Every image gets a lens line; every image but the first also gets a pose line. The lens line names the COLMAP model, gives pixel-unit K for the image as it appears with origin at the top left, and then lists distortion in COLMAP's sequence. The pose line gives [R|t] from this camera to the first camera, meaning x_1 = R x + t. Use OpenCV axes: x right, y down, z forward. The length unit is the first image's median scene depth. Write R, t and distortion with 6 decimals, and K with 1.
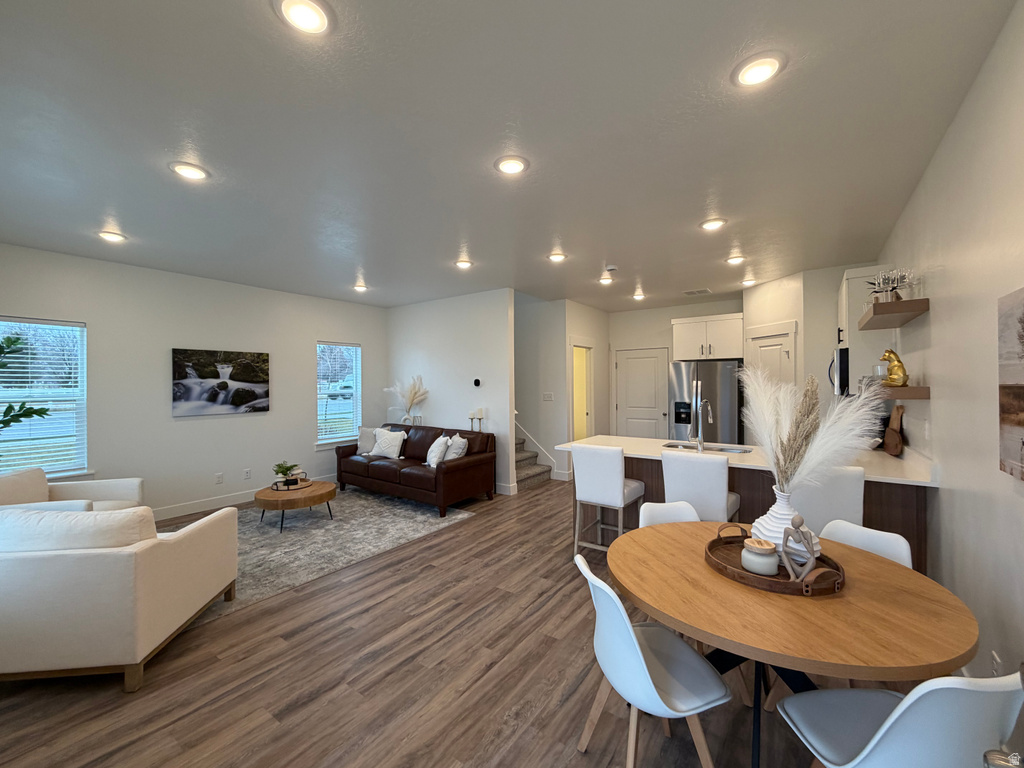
lens RADIAL K [[409.9, 0, 505.9], [0, 409.9, 376.5], [0, 0, 1]] dist [-0.000751, 0.001169]
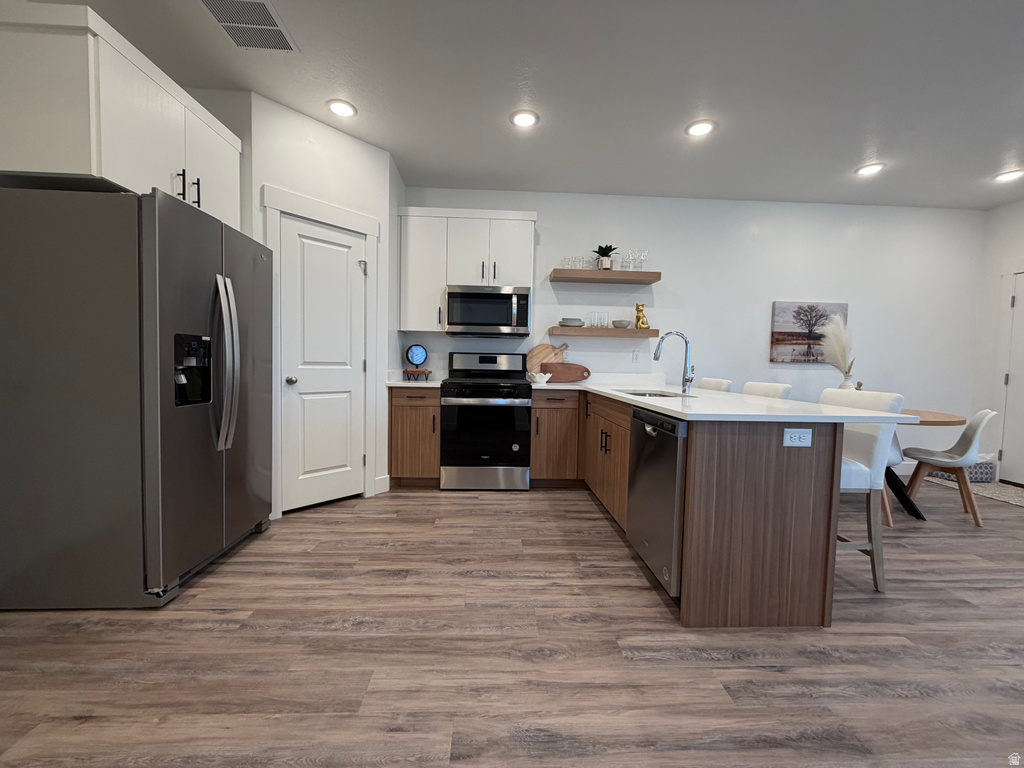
lens RADIAL K [[409.9, 0, 514.9], [0, 409.9, 381.6], [0, 0, 1]] dist [-0.000751, 0.001169]
pose [[-0.635181, -0.045932, 0.770997, 0.040679], [-0.029126, 0.998945, 0.035517, 0.091626], [-0.771814, 0.000104, -0.635848, 1.216592]]
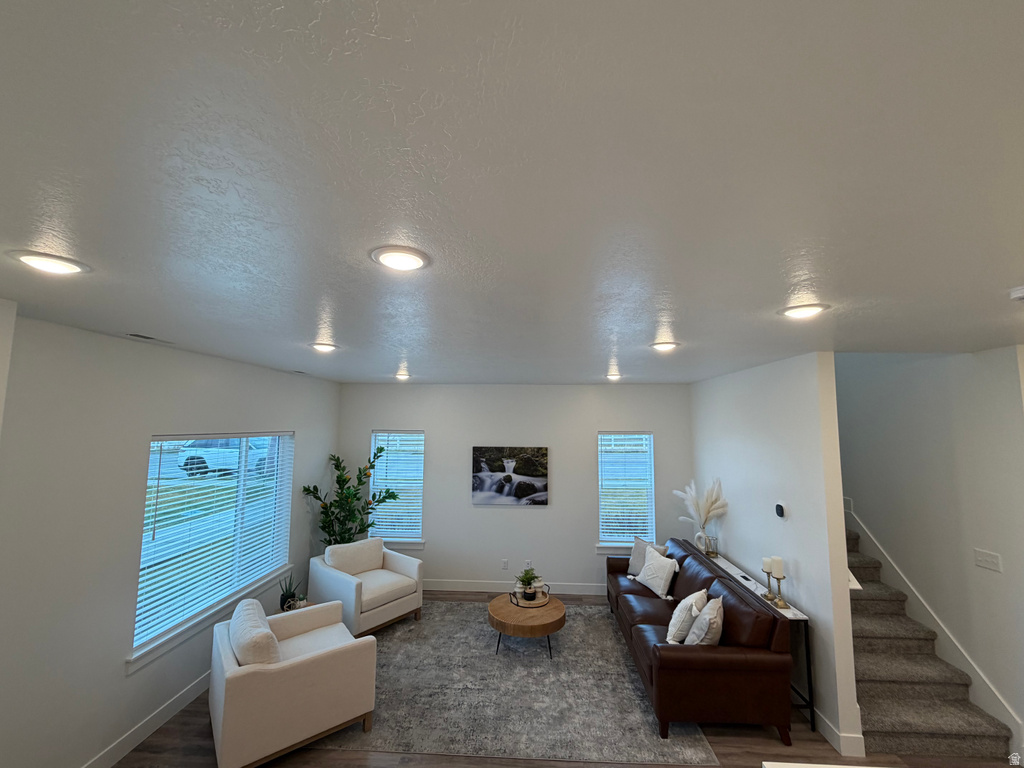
lens RADIAL K [[409.9, 0, 520.2], [0, 409.9, 381.5], [0, 0, 1]] dist [-0.000751, 0.001169]
pose [[0.558481, -0.075689, -0.826057, 0.268032], [-0.001961, 0.995705, -0.092559, -0.137473], [0.829515, 0.053313, 0.555934, 0.393770]]
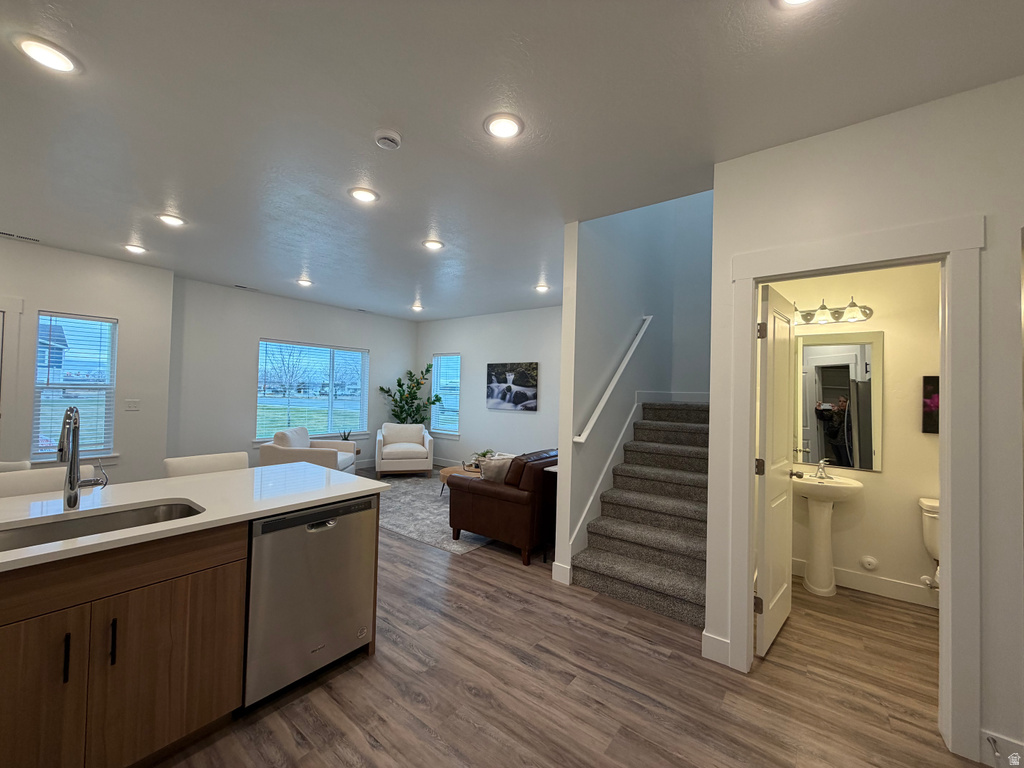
lens RADIAL K [[409.9, 0, 517.9], [0, 409.9, 380.2], [0, 0, 1]] dist [-0.000751, 0.001169]
pose [[-0.006567, -0.018859, -0.999801, 0.656116], [-0.014411, 0.999720, -0.018763, 0.019387], [0.999875, 0.014285, -0.006837, 1.036918]]
